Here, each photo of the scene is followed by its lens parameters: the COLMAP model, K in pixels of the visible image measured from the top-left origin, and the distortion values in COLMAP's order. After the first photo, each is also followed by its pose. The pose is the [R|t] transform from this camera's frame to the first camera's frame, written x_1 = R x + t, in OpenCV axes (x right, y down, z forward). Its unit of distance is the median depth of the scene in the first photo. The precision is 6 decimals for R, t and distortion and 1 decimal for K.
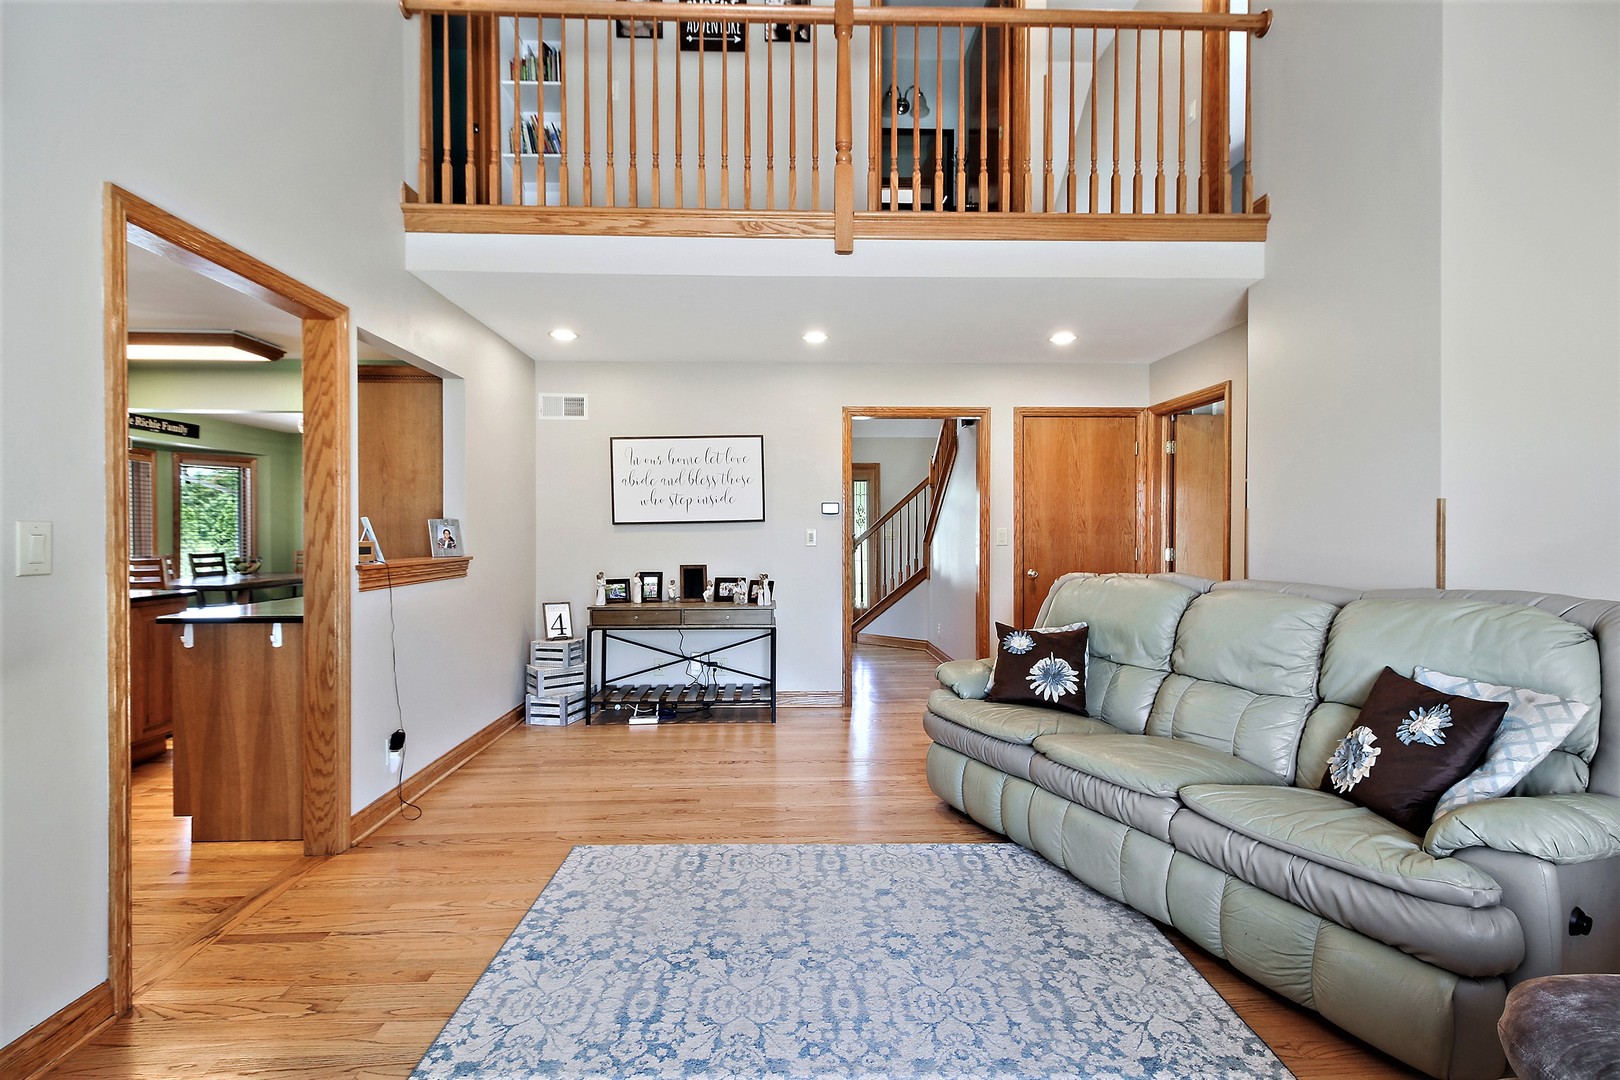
lens RADIAL K [[752.2, 0, 806.6], [0, 752.2, 535.8], [0, 0, 1]] dist [0.011853, -0.008078]
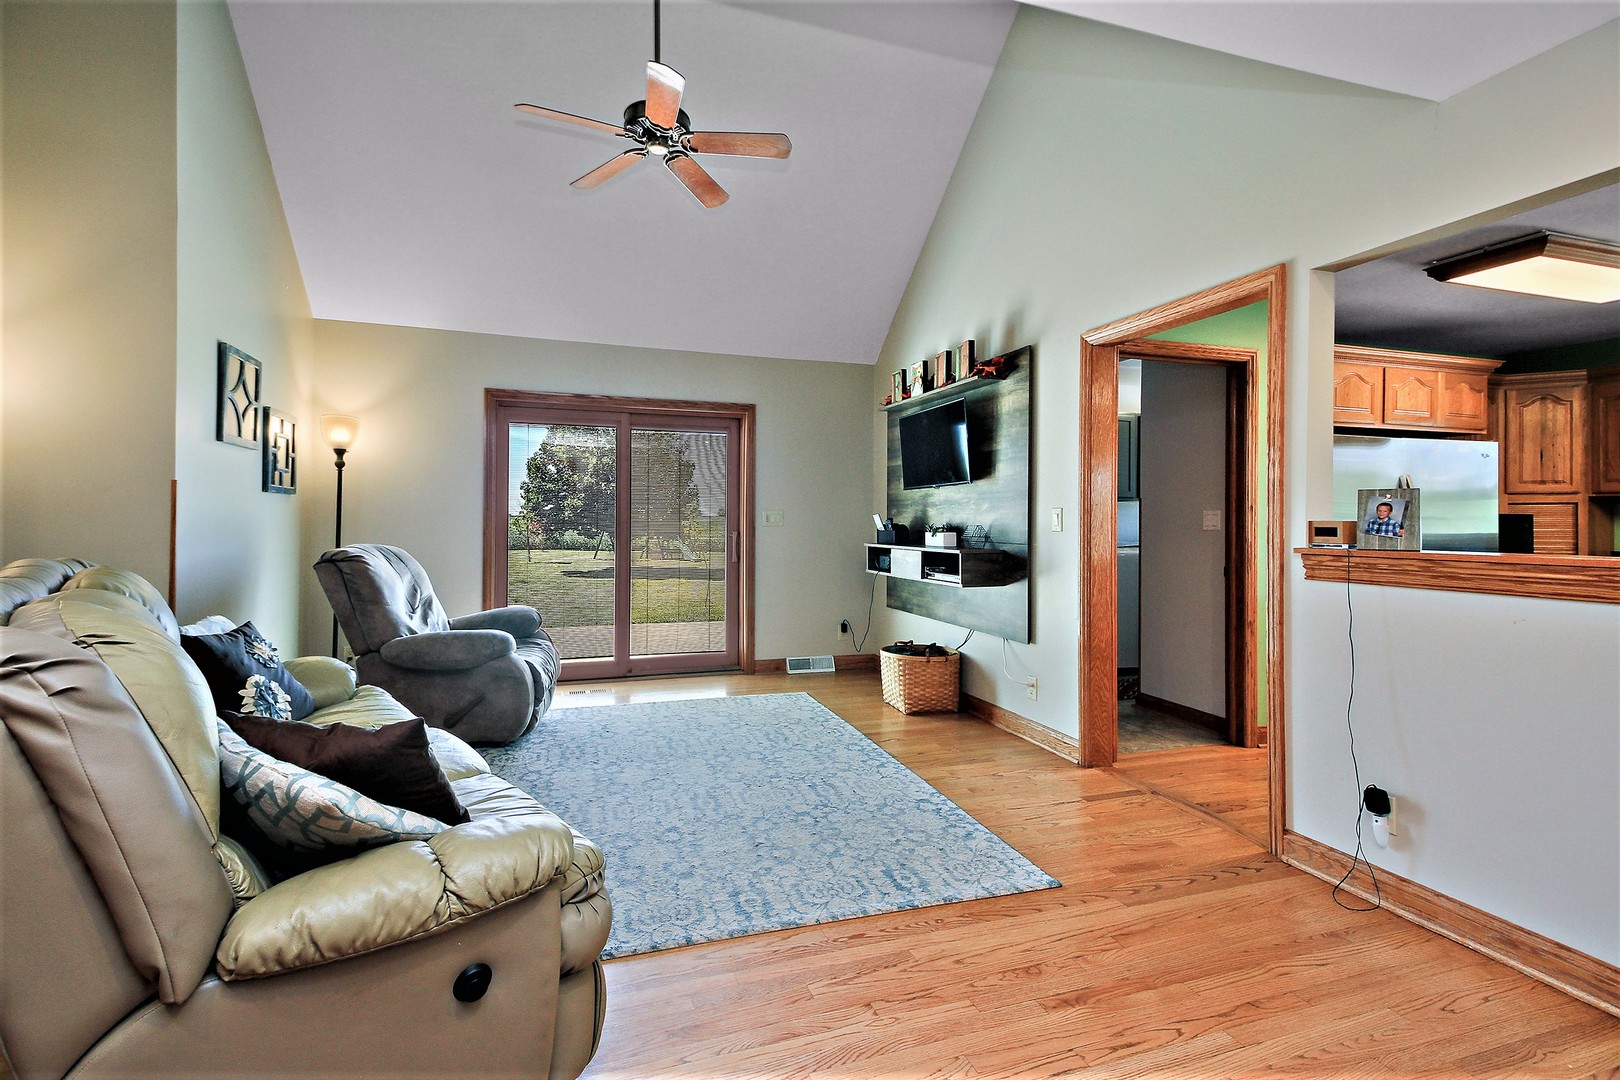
lens RADIAL K [[752.2, 0, 792.2], [0, 752.2, 514.8], [0, 0, 1]] dist [0.011853, -0.008078]
pose [[-0.963714, -0.007298, -0.266837, 0.243378], [-0.007460, 0.999972, -0.000406, 0.007800], [0.266832, 0.001600, -0.963742, 2.065591]]
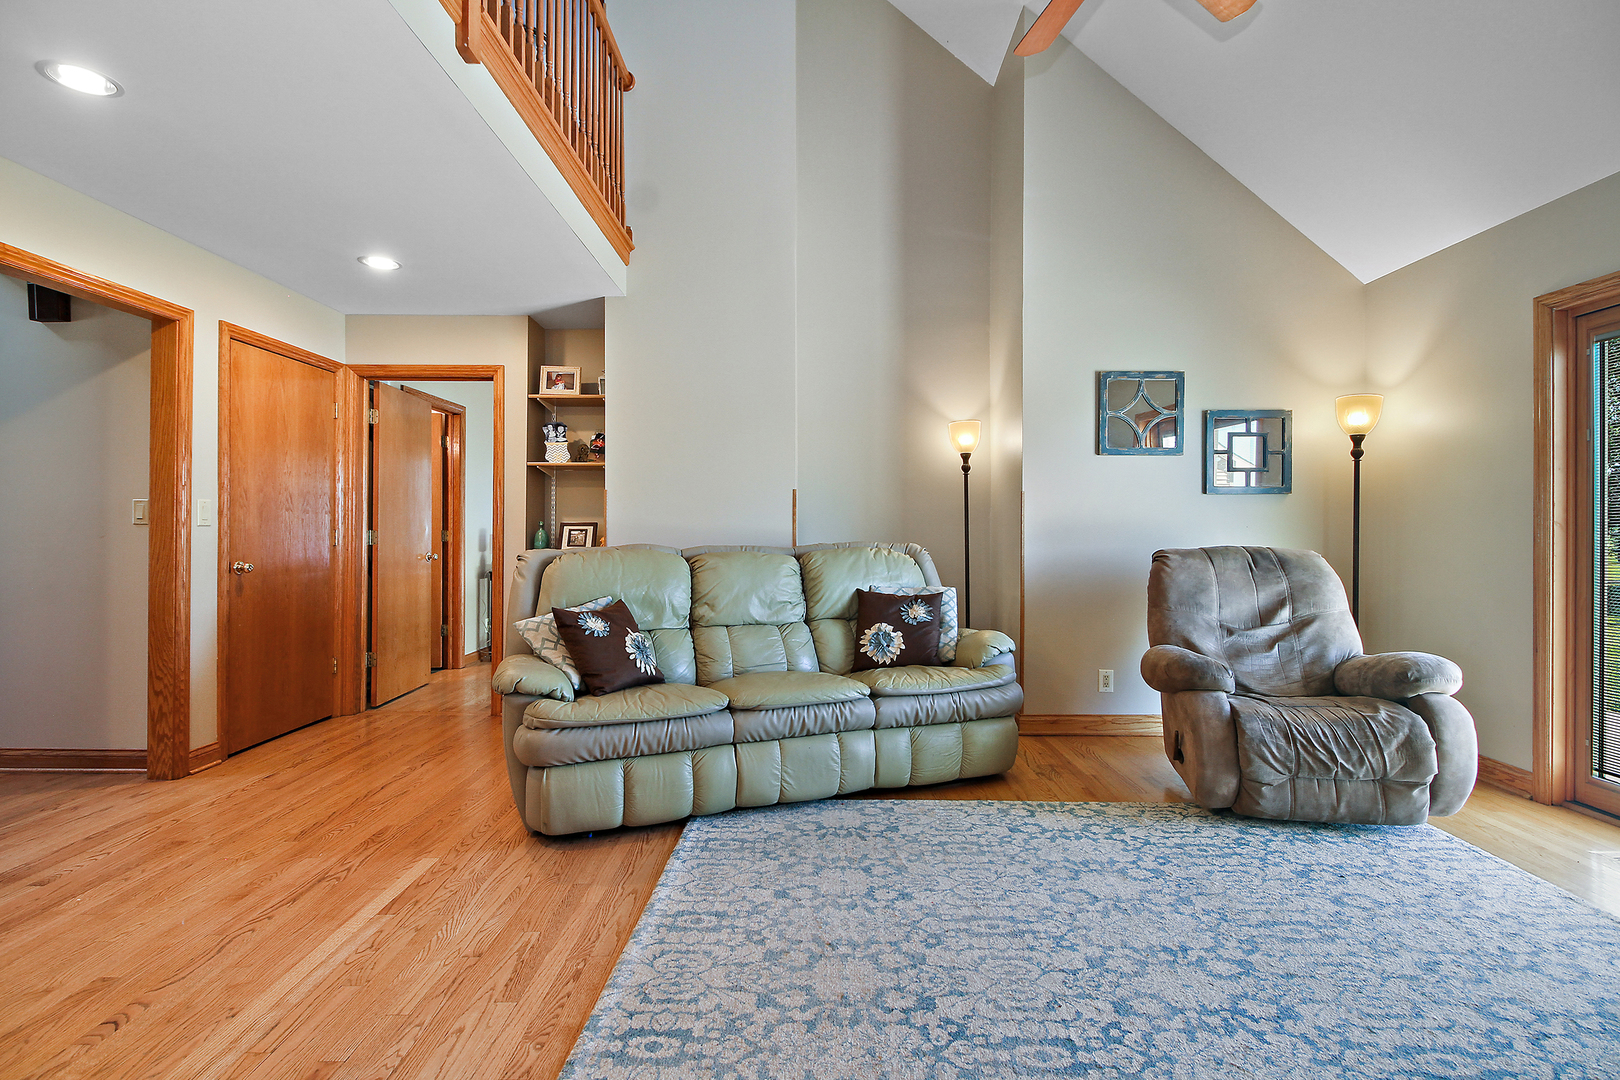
lens RADIAL K [[752.2, 0, 815.5], [0, 752.2, 533.2], [0, 0, 1]] dist [0.011853, -0.008078]
pose [[0.044395, -0.005134, 0.999001, -0.826699], [0.005866, 0.999971, 0.004879, 0.041258], [-0.998997, 0.005643, 0.044424, 0.960614]]
